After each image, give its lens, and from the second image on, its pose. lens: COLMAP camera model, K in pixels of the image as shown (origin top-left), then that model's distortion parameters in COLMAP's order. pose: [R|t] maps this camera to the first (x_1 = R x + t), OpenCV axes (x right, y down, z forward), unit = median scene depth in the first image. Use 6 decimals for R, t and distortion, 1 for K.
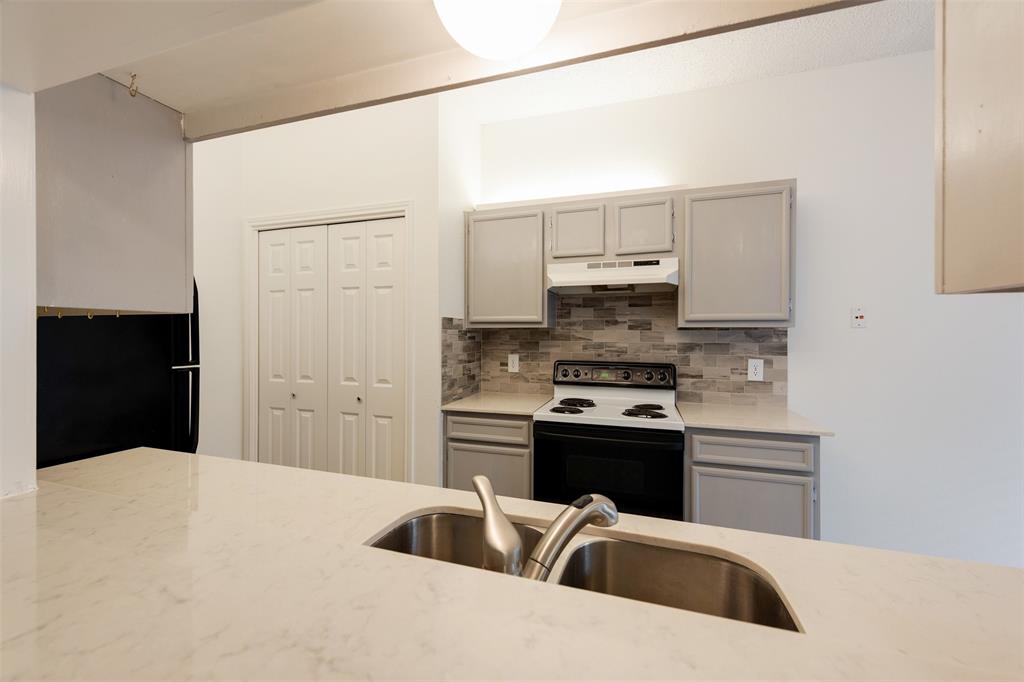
lens RADIAL K [[420.6, 0, 491.1], [0, 420.6, 336.8], [0, 0, 1]] dist [0.000751, 0.000146]
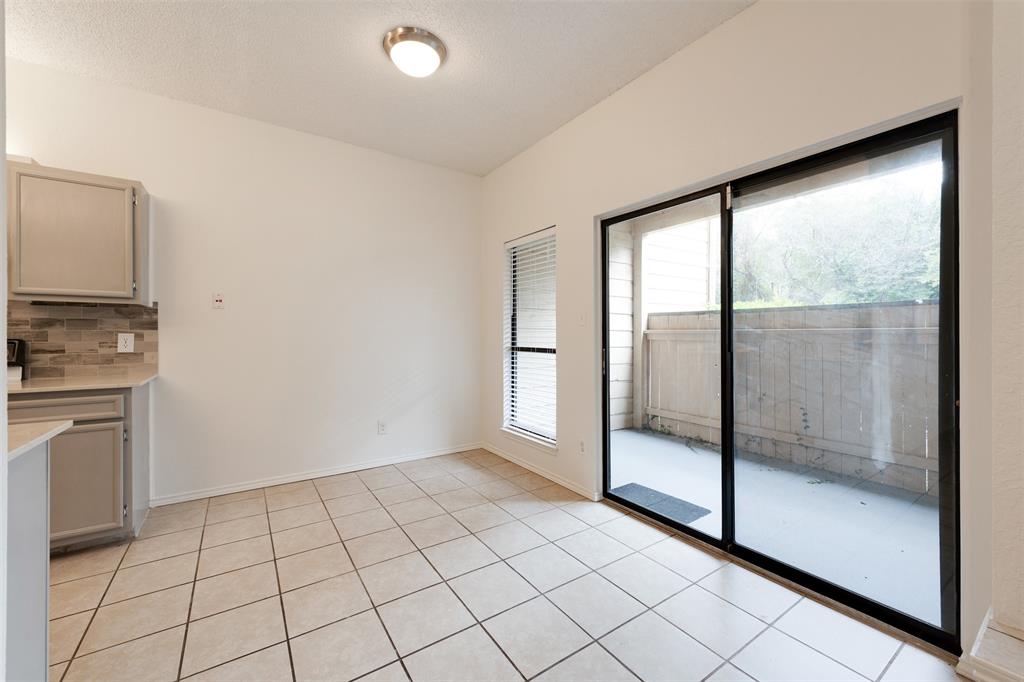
lens RADIAL K [[410.8, 0, 533.0], [0, 410.8, 333.7], [0, 0, 1]] dist [0.000173, -0.000143]
pose [[0.556443, 0.000476, 0.830886, 0.301834], [0.000641, 0.999999, -0.001002, 0.052788], [-0.830885, 0.001090, 0.556443, -0.494610]]
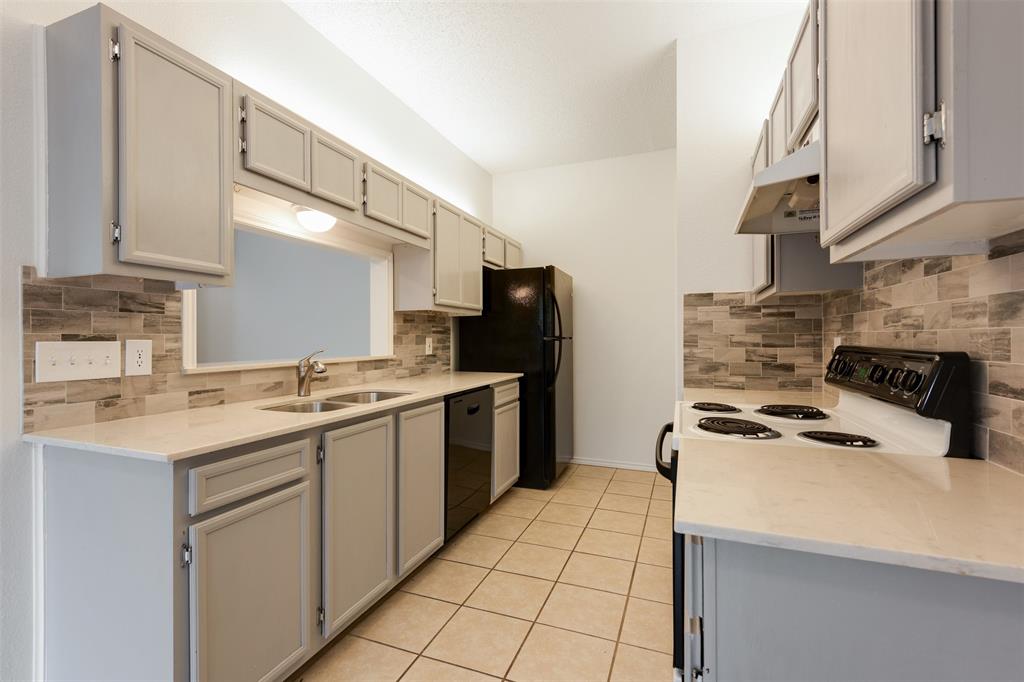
lens RADIAL K [[425.2, 0, 524.3], [0, 425.2, 340.4], [0, 0, 1]] dist [-0.000776, -0.000893]
pose [[0.010866, 0.004058, -0.999933, 0.804169], [0.001207, 0.999991, 0.004072, 0.050961], [0.999940, -0.001251, 0.010861, 0.603927]]
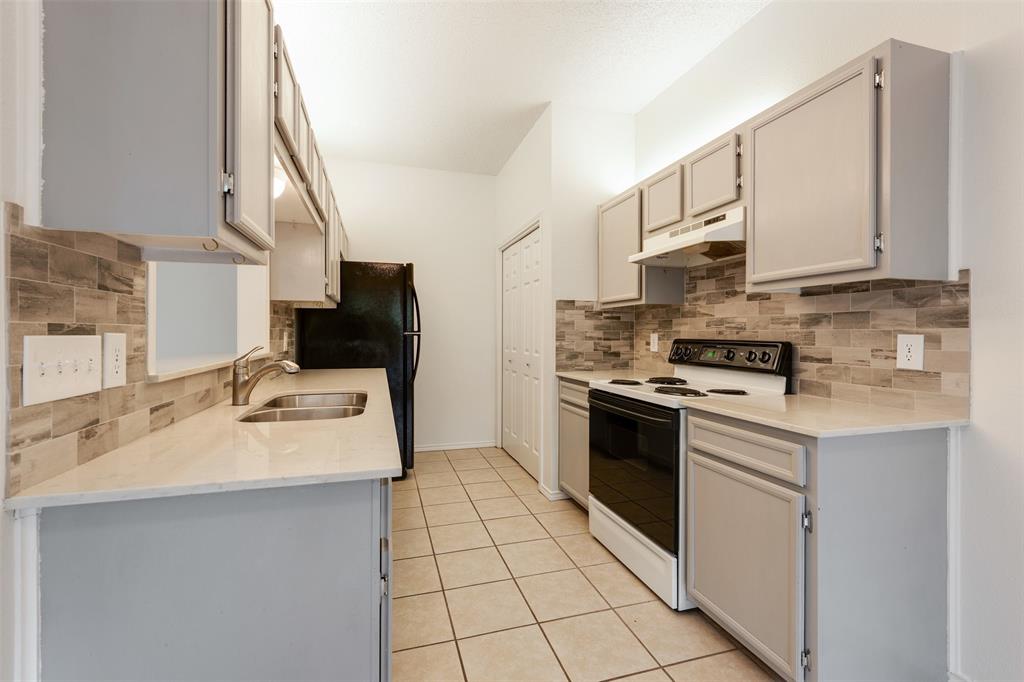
lens RADIAL K [[408.2, 0, 491.5], [0, 408.2, 336.1], [0, 0, 1]] dist [0.011713, -0.008577]
pose [[0.585908, 0.006045, -0.810355, 0.713322], [-0.003371, 0.999982, 0.005022, 0.051595], [0.810370, -0.000210, 0.585918, 0.138200]]
